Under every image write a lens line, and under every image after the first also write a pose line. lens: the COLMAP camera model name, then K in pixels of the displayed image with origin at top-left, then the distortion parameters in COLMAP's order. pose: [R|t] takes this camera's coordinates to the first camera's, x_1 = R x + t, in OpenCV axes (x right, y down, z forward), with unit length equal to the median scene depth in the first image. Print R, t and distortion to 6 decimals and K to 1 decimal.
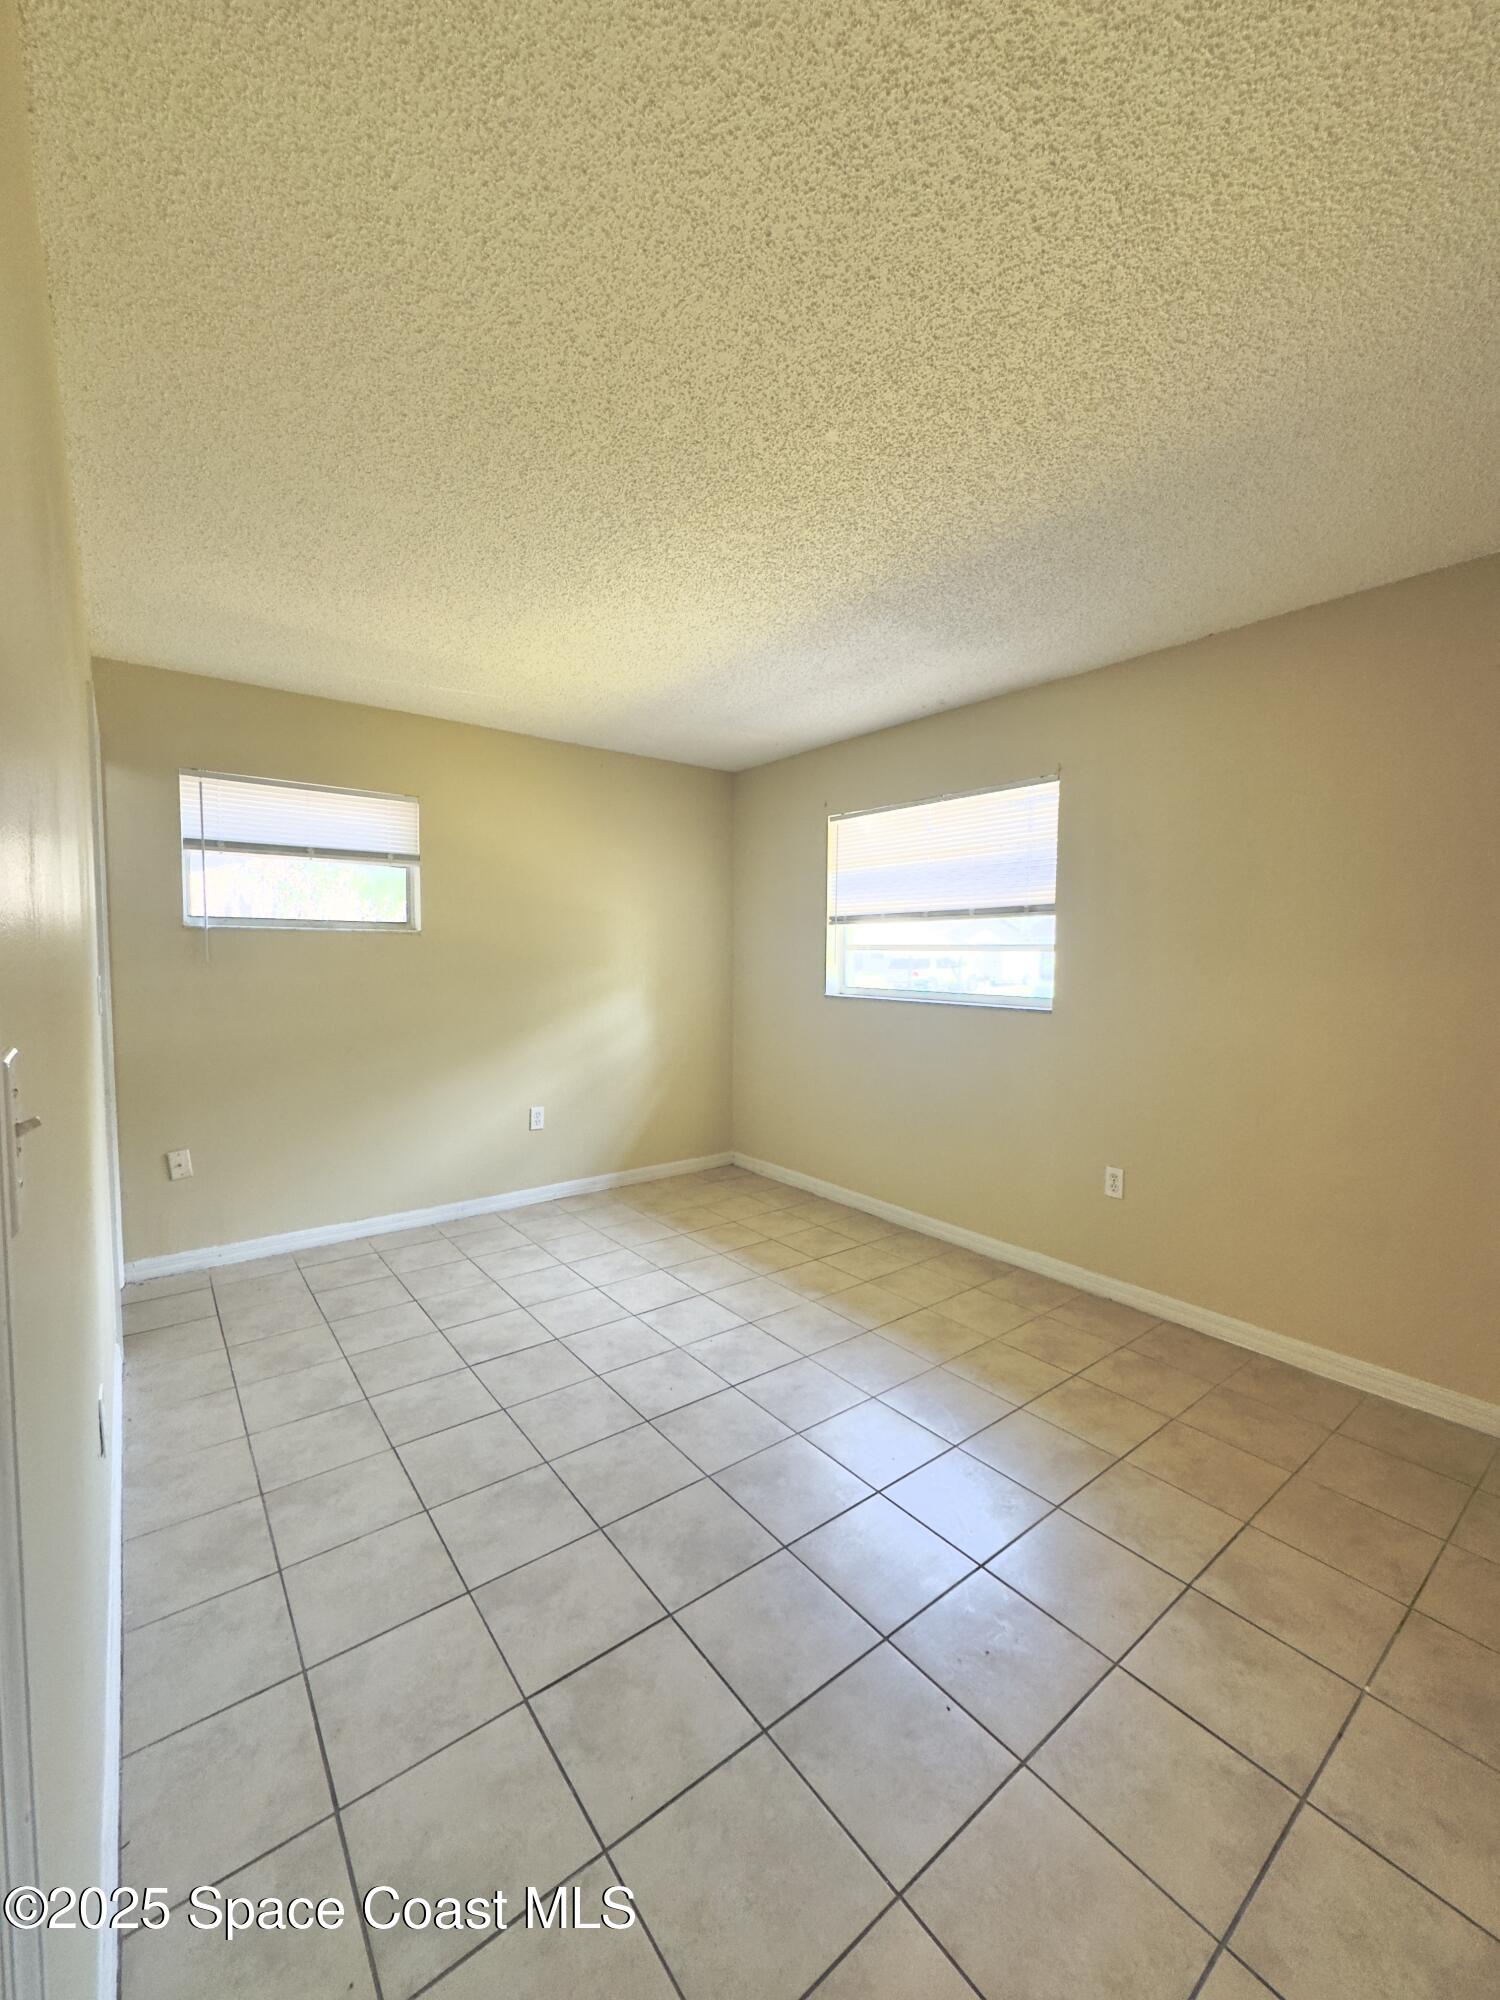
lens RADIAL K [[799.0, 0, 746.5], [0, 799.0, 1002.8], [0, 0, 1]] dist [-0.001075, 0.000373]
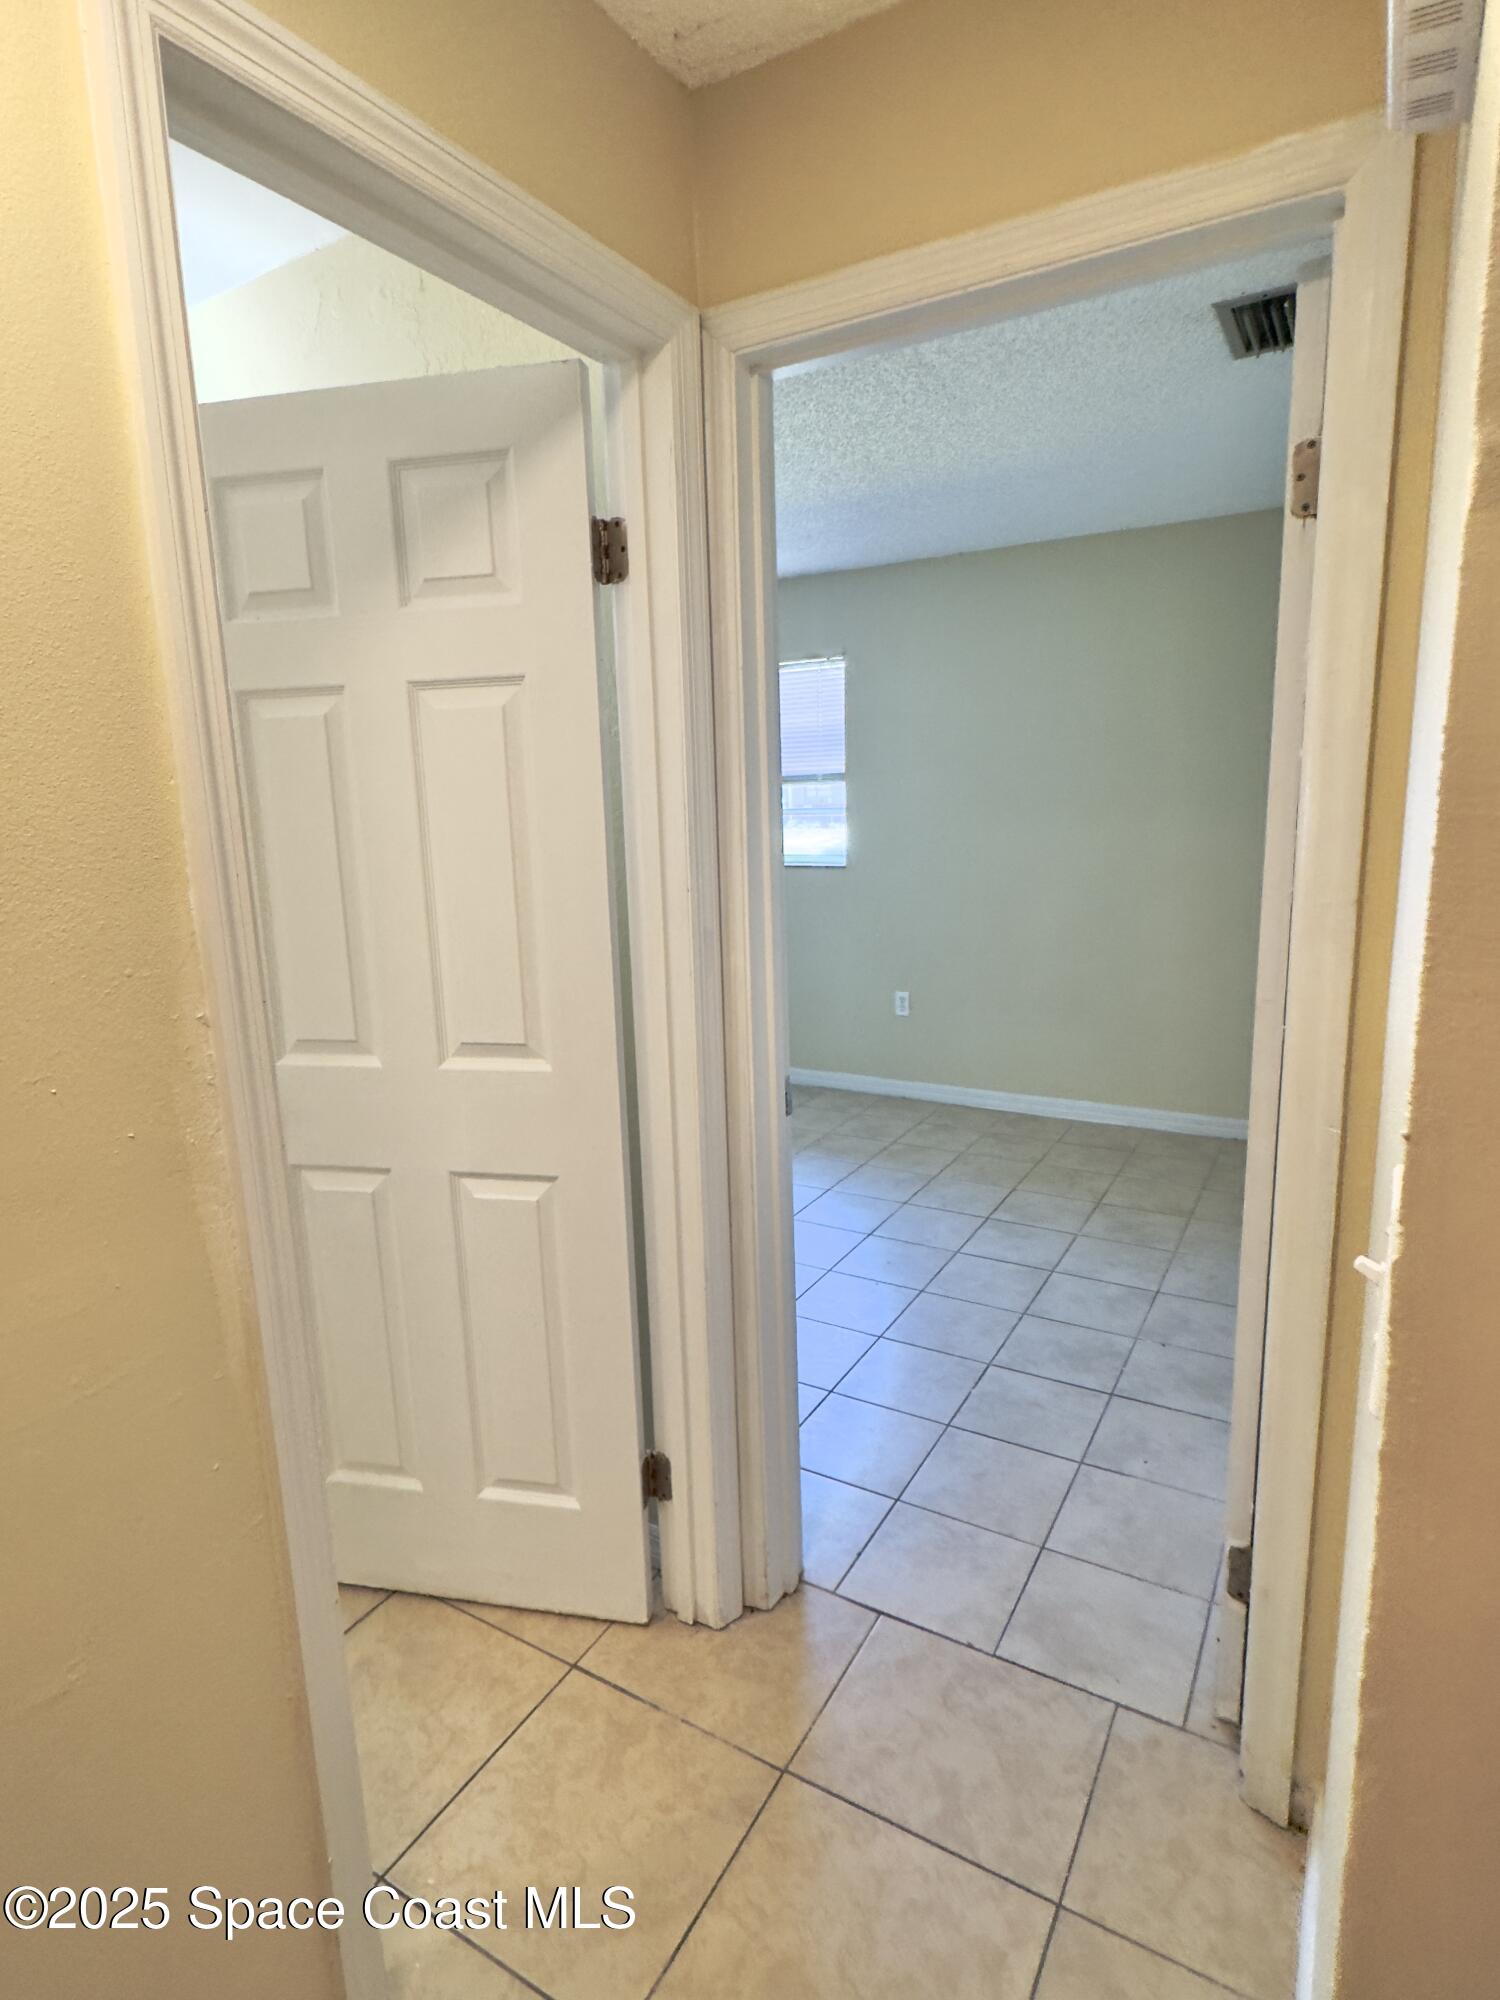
lens RADIAL K [[1061.5, 0, 751.1], [0, 1061.5, 995.0], [0, 0, 1]] dist [-0.000387, -0.000056]
pose [[0.928477, -0.101138, 0.357353, -0.424136], [0.056683, 0.989523, 0.132781, -0.022404], [-0.367039, -0.103028, 0.924482, -0.529231]]
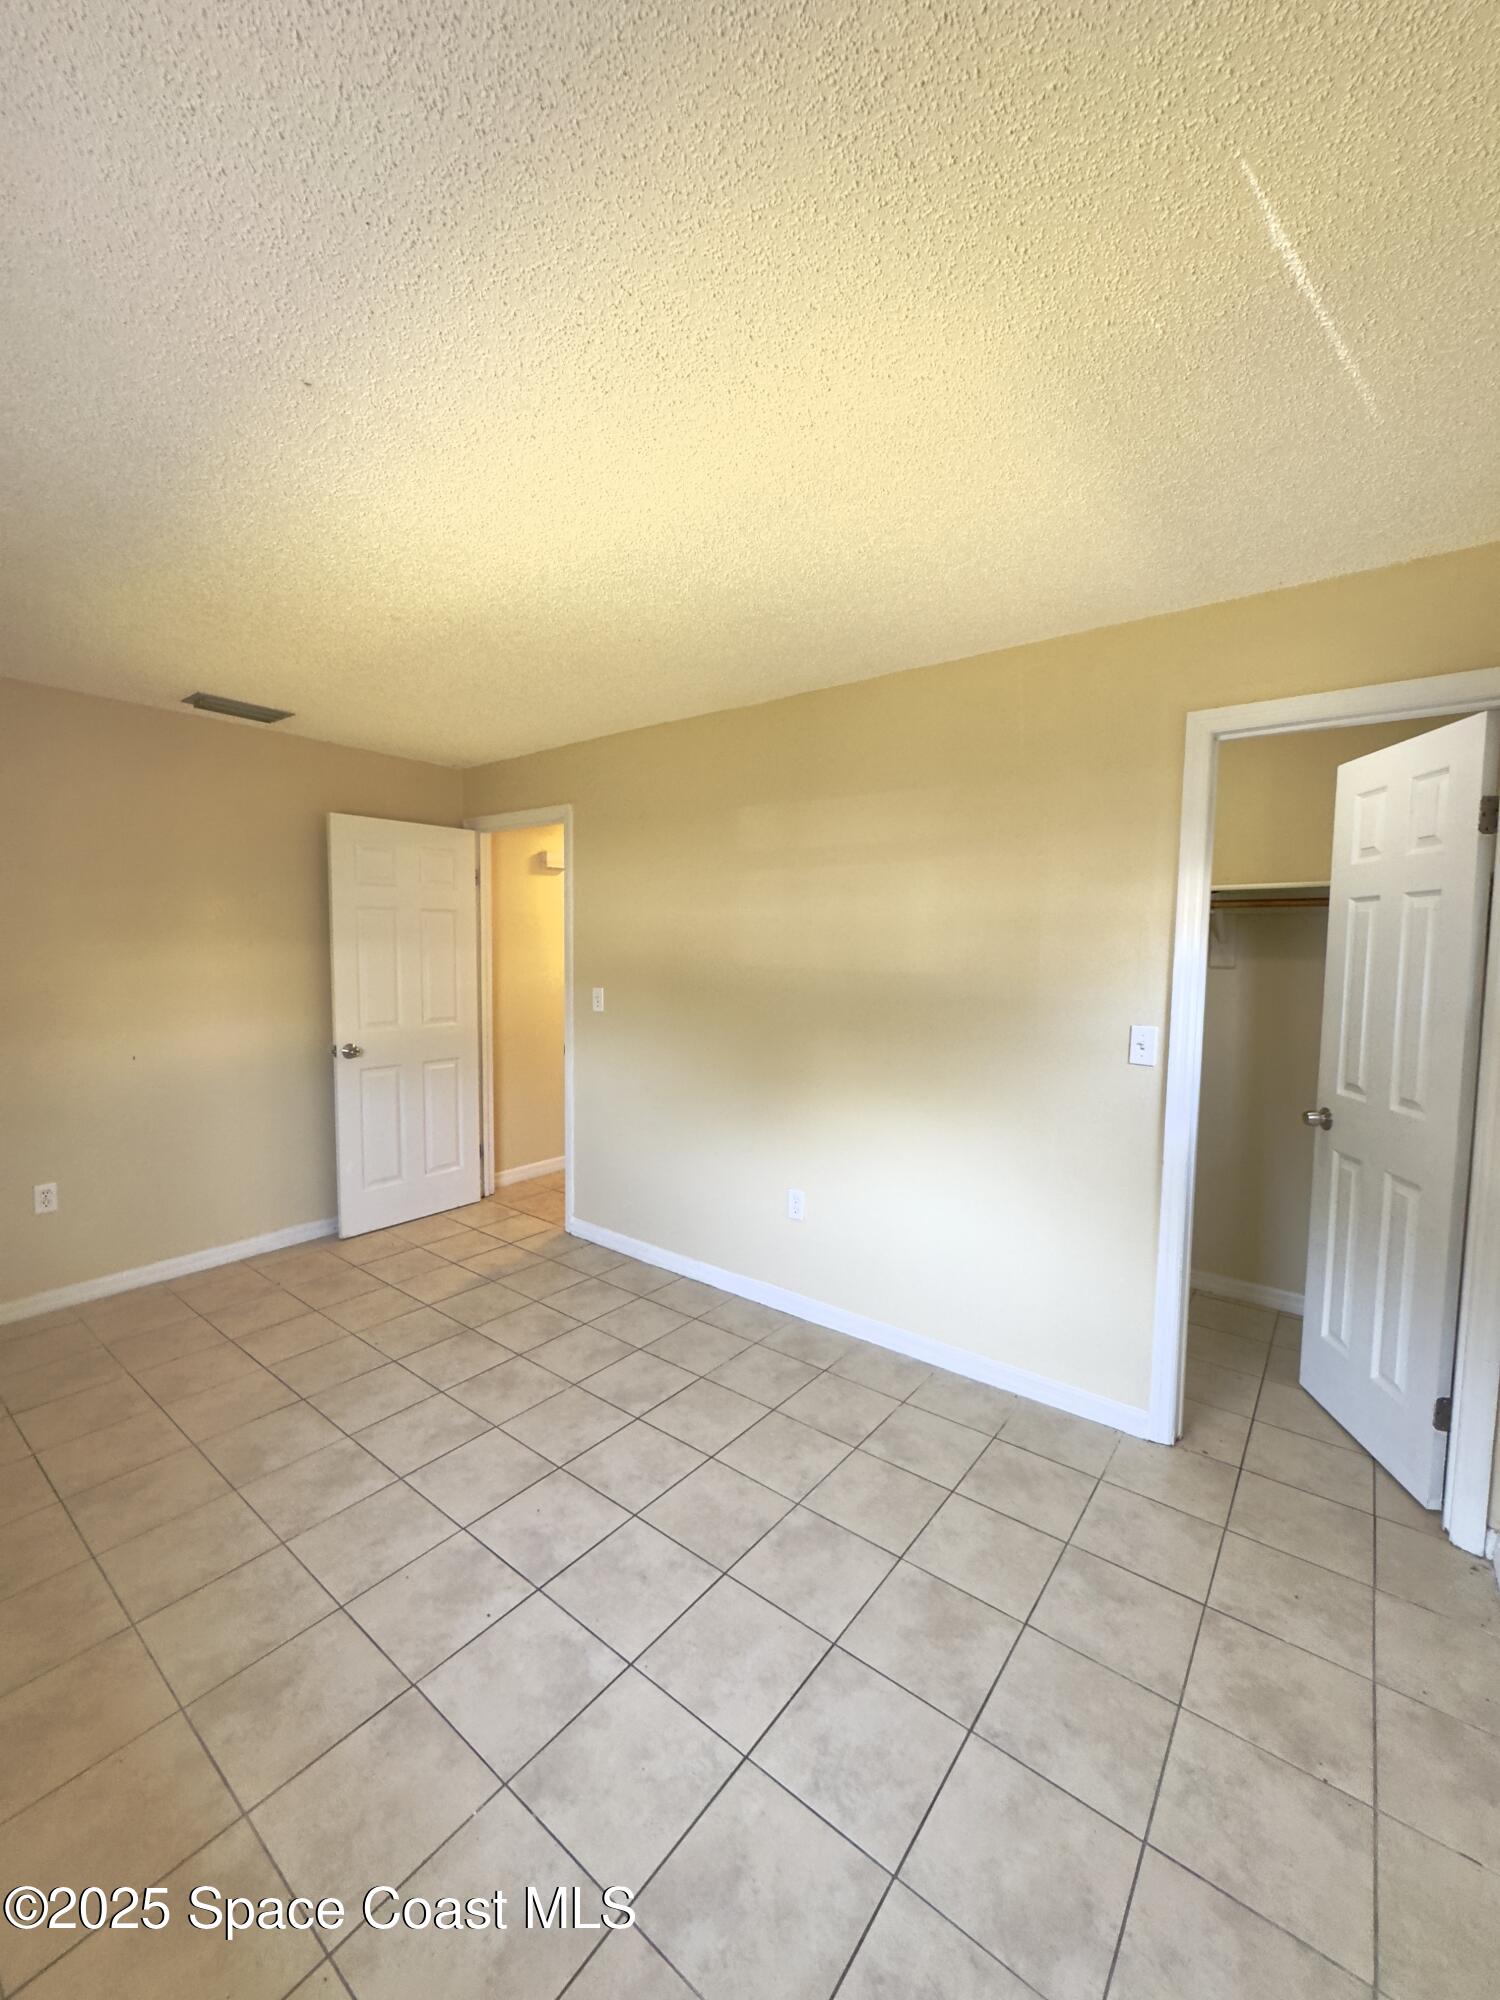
lens RADIAL K [[799.0, 0, 745.7], [0, 799.0, 1000.5], [0, 0, 1]] dist [-0.001075, 0.000373]
pose [[-0.969200, -0.002736, -0.246261, -0.094495], [-0.035088, 0.991271, 0.127084, -0.172108], [0.243764, 0.131811, -0.960836, 1.790789]]
